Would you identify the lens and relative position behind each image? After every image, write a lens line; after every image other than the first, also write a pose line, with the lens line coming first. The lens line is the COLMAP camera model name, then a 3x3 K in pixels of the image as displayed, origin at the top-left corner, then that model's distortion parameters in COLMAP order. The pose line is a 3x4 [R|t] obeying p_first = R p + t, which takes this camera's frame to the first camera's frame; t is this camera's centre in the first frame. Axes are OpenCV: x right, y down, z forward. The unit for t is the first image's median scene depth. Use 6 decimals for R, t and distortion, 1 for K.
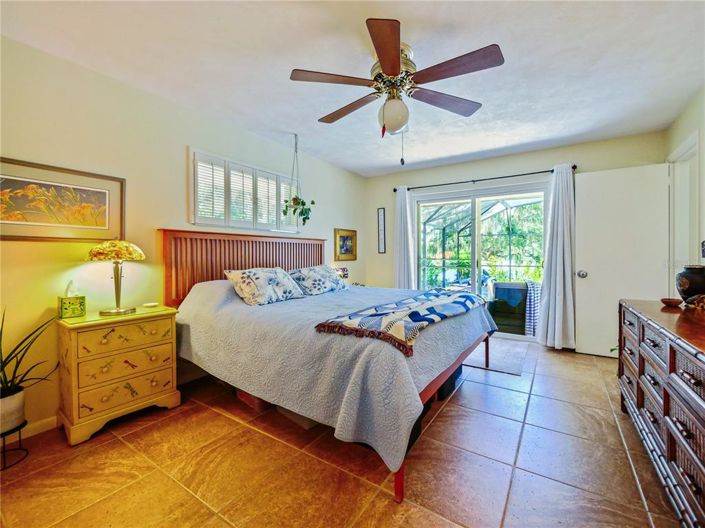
lens RADIAL K [[311.7, 0, 353.5], [0, 311.7, 256.6], [0, 0, 1]] dist [-0.002476, -0.000066]
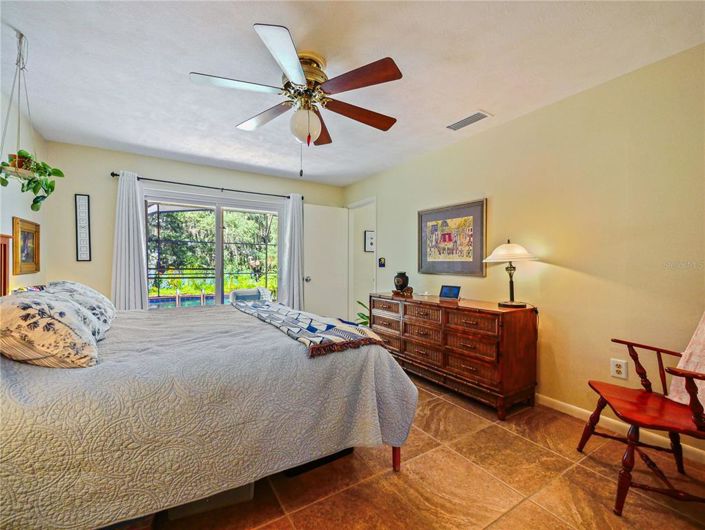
lens RADIAL K [[315.2, 0, 352.5], [0, 315.2, 265.0], [0, 0, 1]] dist [-0.011805, 0.000061]
pose [[0.399387, -0.000854, 0.916782, -0.491762], [-0.004264, 0.999987, 0.002789, -0.010334], [-0.916772, -0.005023, 0.399379, 0.314190]]
